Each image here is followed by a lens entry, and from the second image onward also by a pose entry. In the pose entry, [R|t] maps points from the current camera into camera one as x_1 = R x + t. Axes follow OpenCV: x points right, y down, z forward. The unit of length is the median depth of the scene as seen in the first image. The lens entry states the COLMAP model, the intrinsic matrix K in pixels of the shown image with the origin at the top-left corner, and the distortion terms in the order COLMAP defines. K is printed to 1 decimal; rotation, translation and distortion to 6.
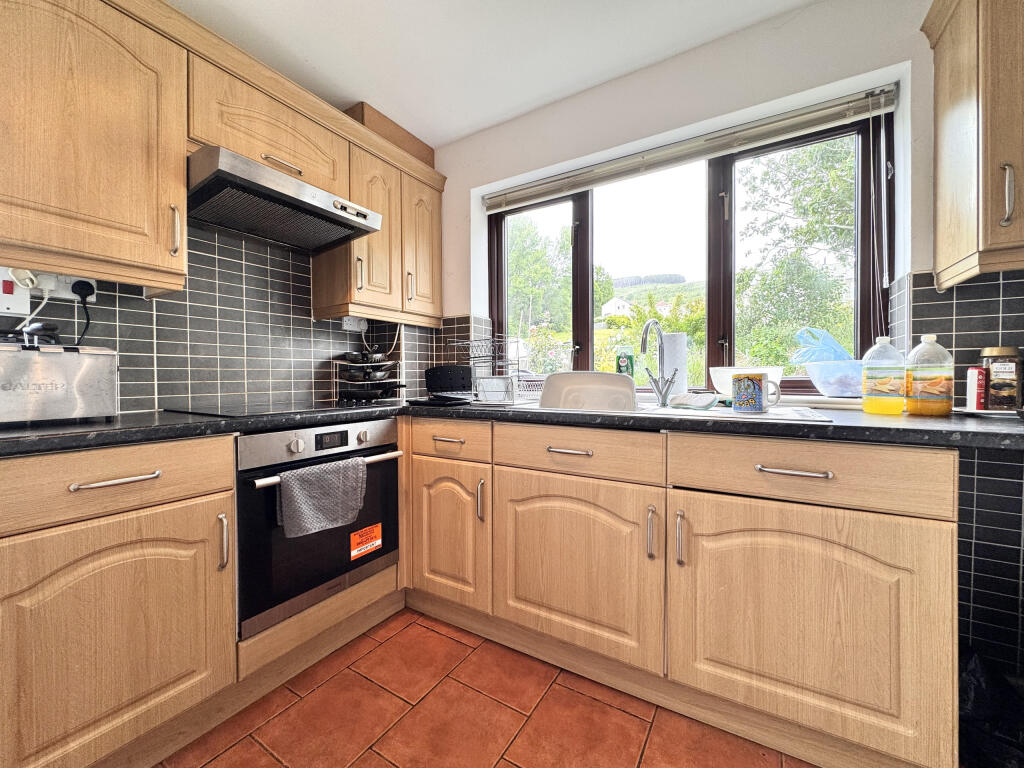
lens RADIAL K [[404.7, 0, 513.1], [0, 404.7, 380.9], [0, 0, 1]] dist [-0.000164, -0.000030]
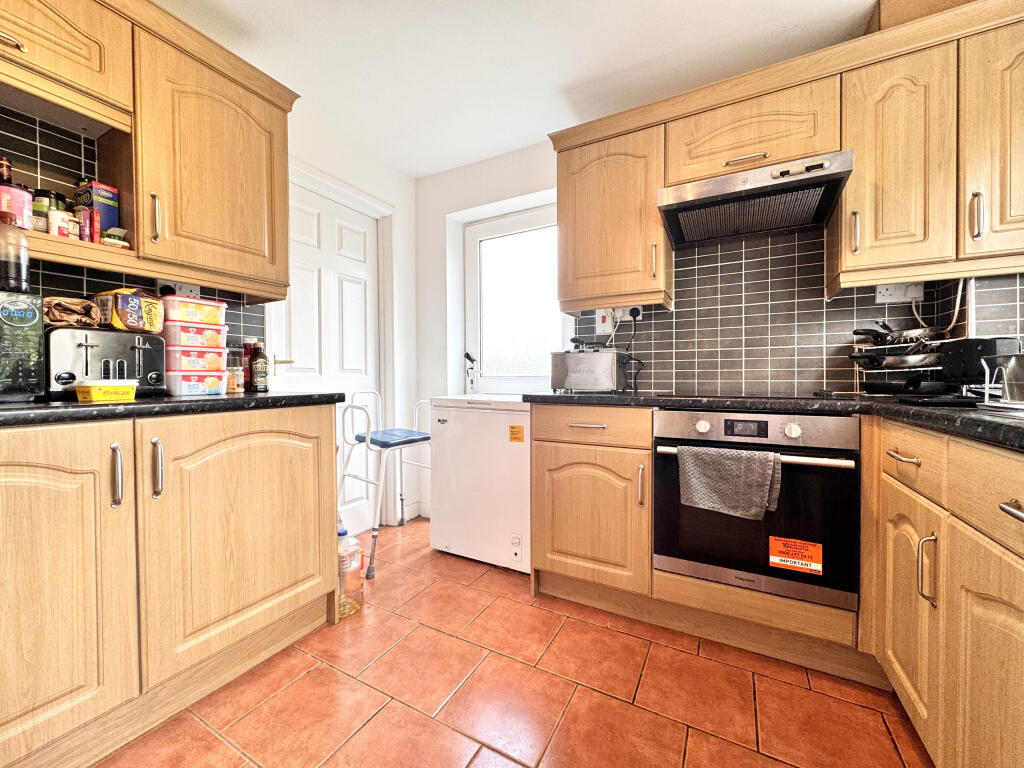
lens RADIAL K [[404.7, 0, 512.7], [0, 404.7, 380.4], [0, 0, 1]] dist [-0.000164, -0.000030]
pose [[0.064792, 0.013934, -0.997801, 0.483509], [-0.005365, 0.999893, 0.013615, 0.021693], [0.997884, 0.004471, 0.064860, 0.382756]]
